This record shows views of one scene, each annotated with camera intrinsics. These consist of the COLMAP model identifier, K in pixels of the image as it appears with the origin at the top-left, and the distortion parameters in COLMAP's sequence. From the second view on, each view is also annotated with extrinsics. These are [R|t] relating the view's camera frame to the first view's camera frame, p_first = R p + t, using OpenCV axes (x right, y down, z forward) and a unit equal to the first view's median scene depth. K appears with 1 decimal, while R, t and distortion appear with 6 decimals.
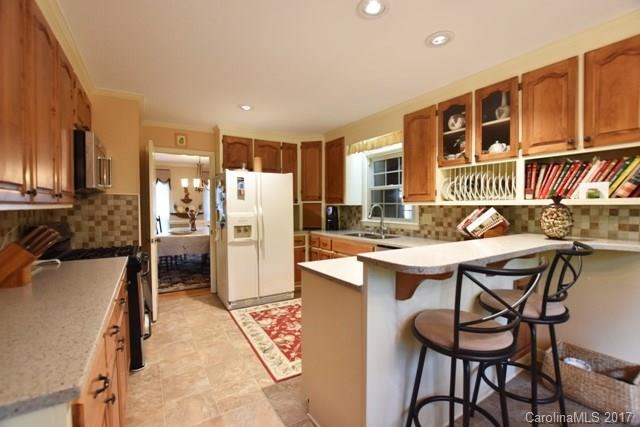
lens RADIAL K [[283.2, 0, 324.2], [0, 283.2, 210.6], [0, 0, 1]] dist [-0.017102, -0.000519]
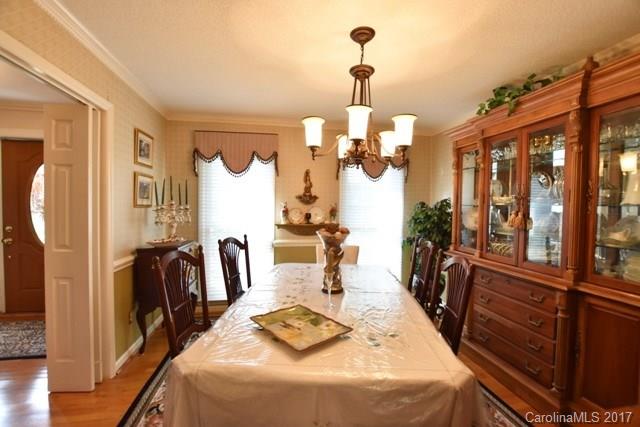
lens RADIAL K [[283.2, 0, 318.9], [0, 283.2, 213.1], [0, 0, 1]] dist [-0.017102, -0.000519]
pose [[0.922474, 0.031239, -0.384794, -0.288901], [-0.027992, 0.999510, 0.014039, -0.019196], [0.385044, -0.002179, 0.922896, 0.573660]]
